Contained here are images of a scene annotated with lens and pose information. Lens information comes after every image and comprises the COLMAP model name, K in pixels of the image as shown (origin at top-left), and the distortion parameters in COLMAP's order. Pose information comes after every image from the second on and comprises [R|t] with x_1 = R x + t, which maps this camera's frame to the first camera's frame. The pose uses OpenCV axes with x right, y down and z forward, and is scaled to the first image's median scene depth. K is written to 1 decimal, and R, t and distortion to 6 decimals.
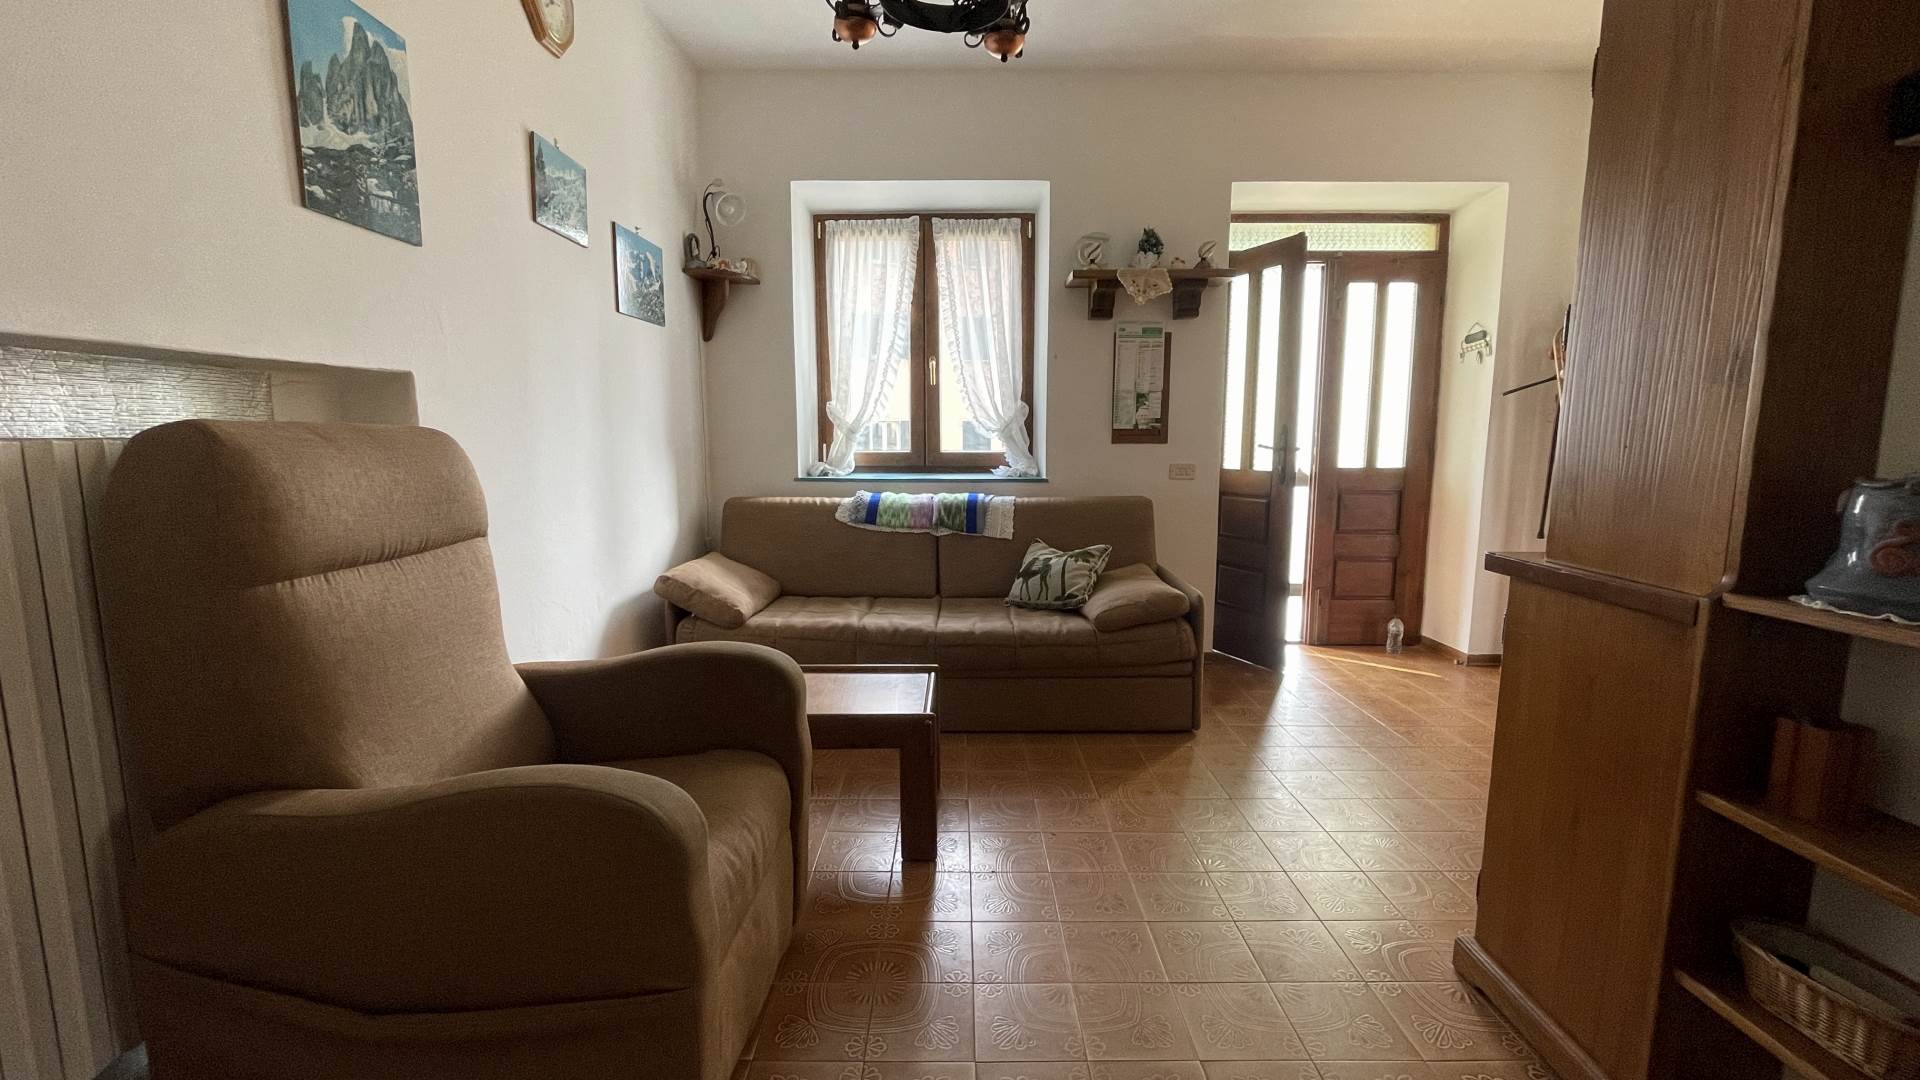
lens RADIAL K [[775.5, 0, 949.4], [0, 775.5, 542.7], [0, 0, 1]] dist [-0.005019, 0.000821]
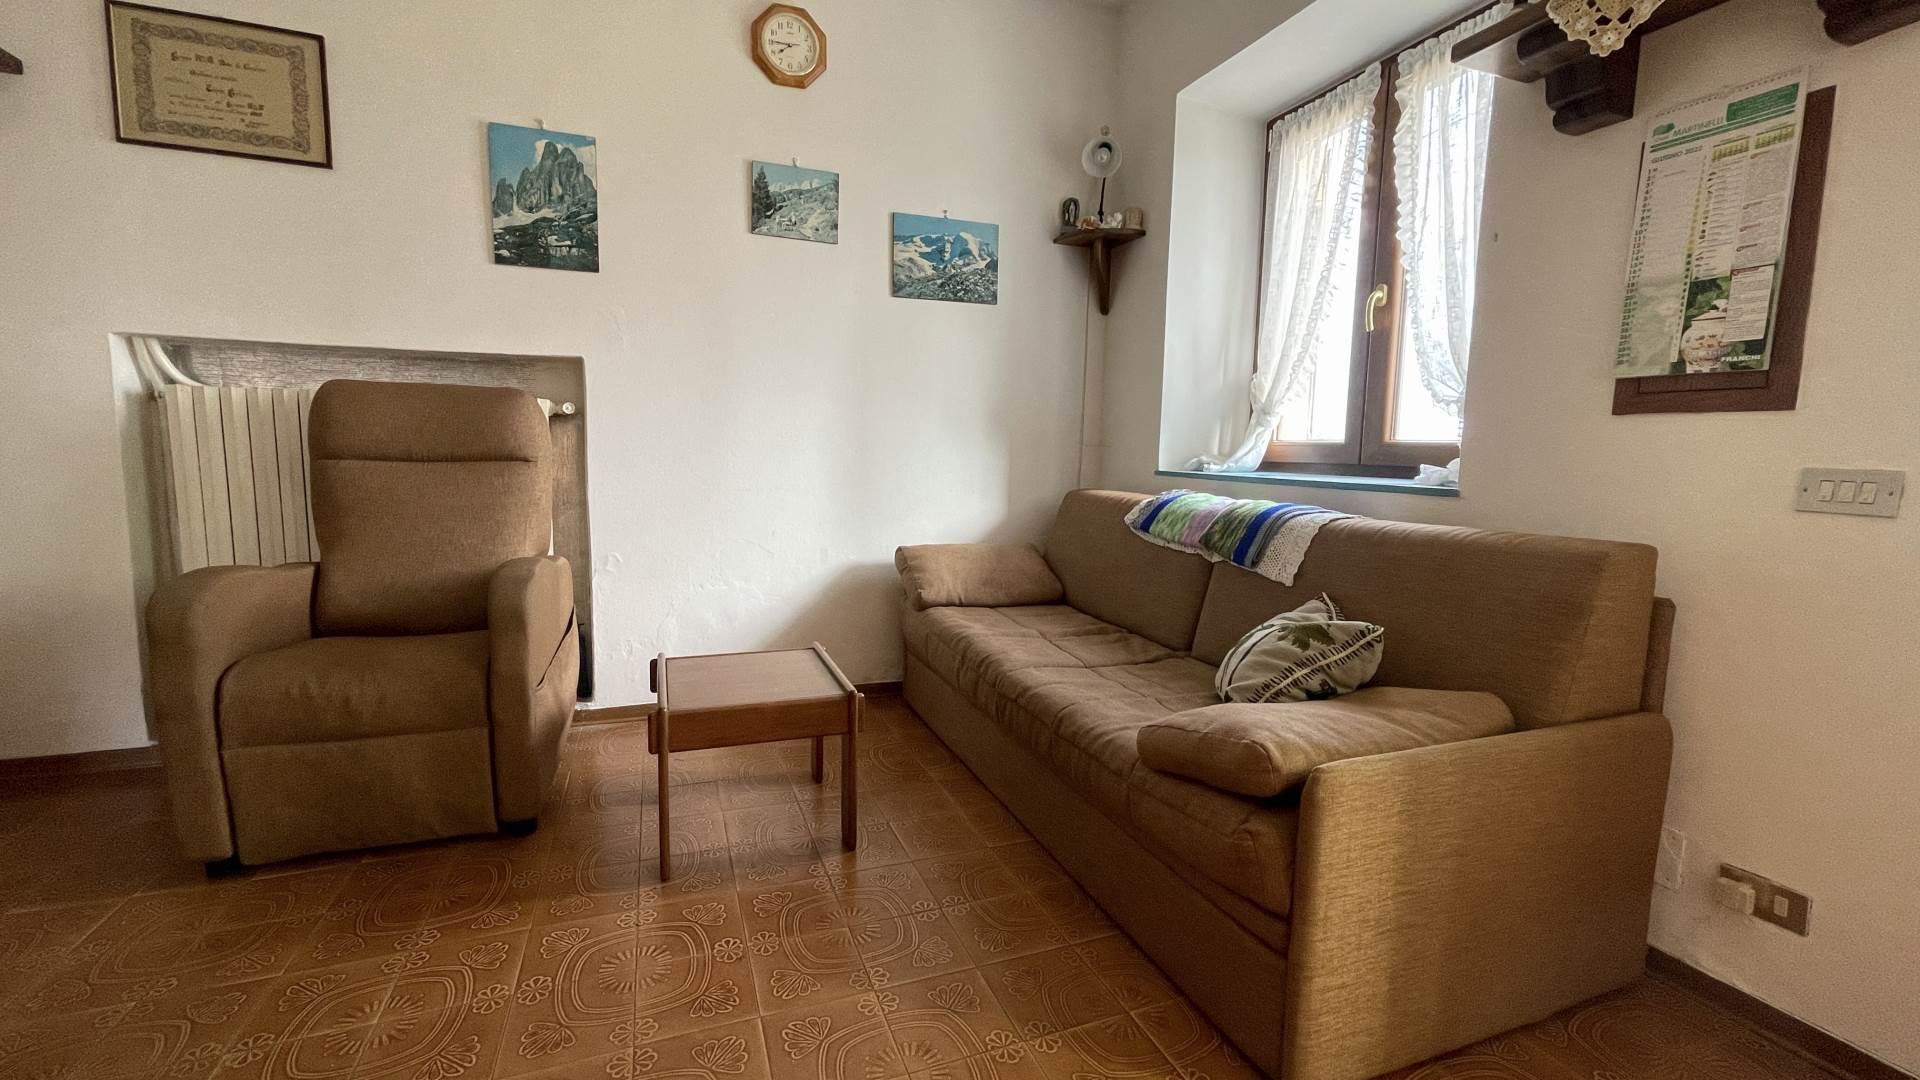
lens RADIAL K [[775.5, 0, 952.1], [0, 775.5, 530.9], [0, 0, 1]] dist [-0.005019, 0.000821]
pose [[0.367943, 0.107441, -0.923620, 1.018964], [-0.150627, 0.987070, 0.054816, -0.075949], [0.917567, 0.118953, 0.379369, 1.133405]]
